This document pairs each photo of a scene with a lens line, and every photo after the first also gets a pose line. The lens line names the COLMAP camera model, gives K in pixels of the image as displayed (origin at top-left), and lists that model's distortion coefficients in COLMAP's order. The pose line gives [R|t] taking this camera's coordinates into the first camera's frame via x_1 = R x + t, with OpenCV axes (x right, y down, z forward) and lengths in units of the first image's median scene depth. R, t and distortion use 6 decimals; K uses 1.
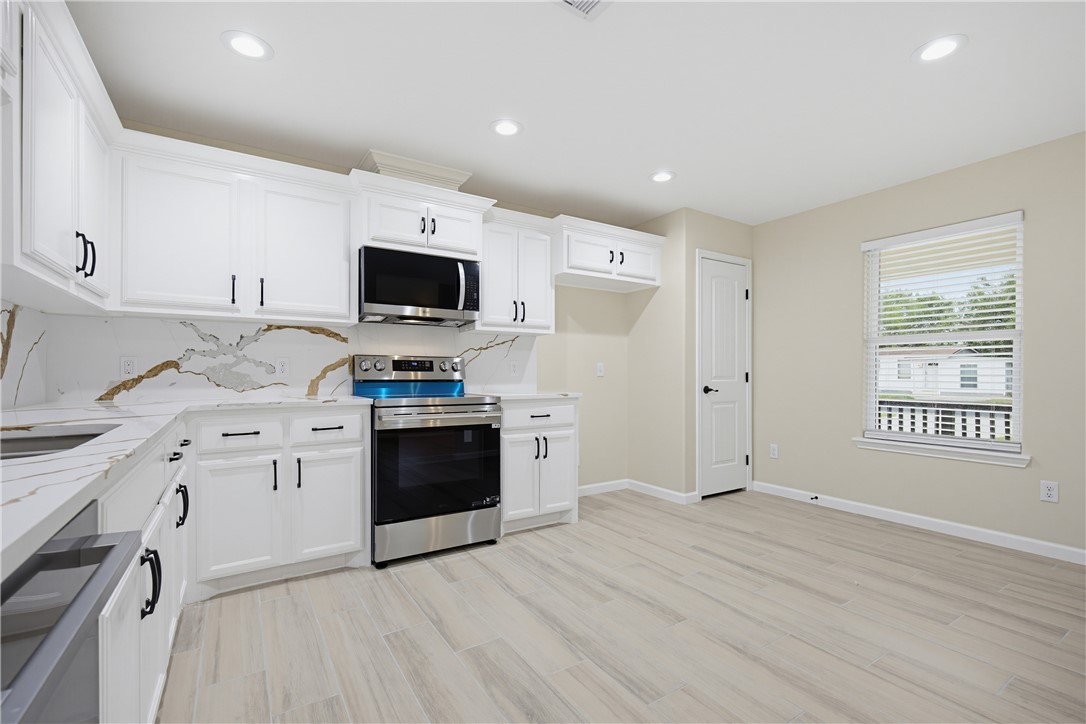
lens RADIAL K [[464.6, 0, 539.4], [0, 464.6, 372.1], [0, 0, 1]] dist [0.000635, -0.000017]
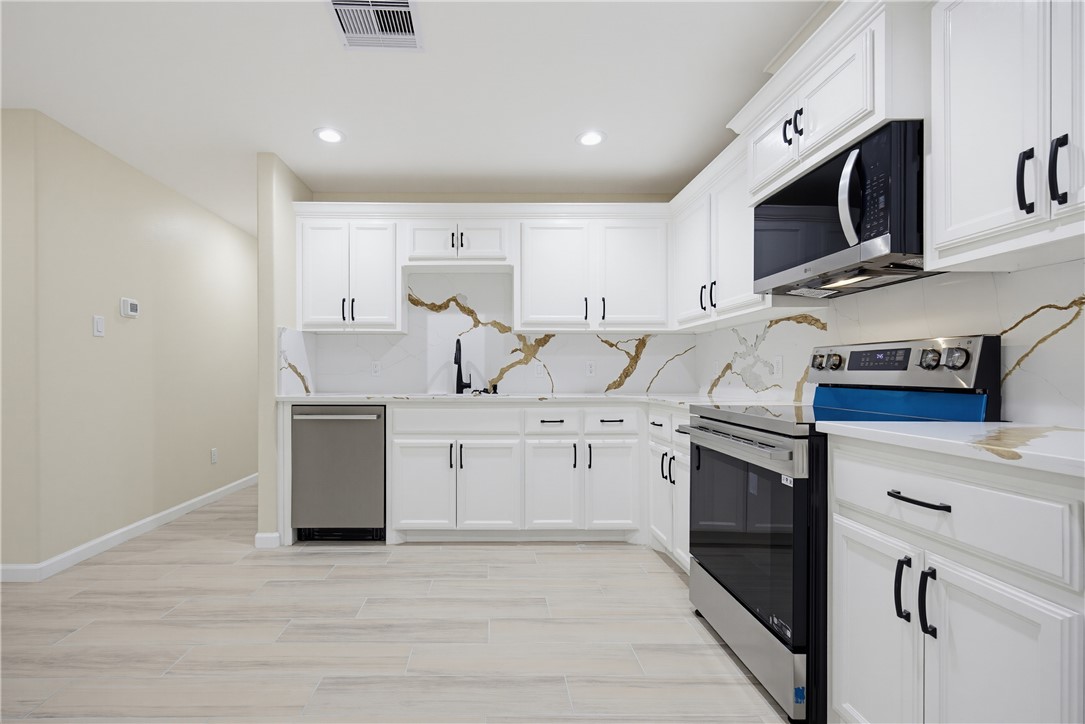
lens RADIAL K [[617.2, 0, 544.5], [0, 617.2, 375.0], [0, 0, 1]] dist [0.001277, 0.000144]
pose [[-0.549106, 0.005631, -0.835734, 0.660032], [0.009126, 0.999958, 0.000741, -0.000322], [0.835703, -0.007220, -0.549134, 1.276935]]
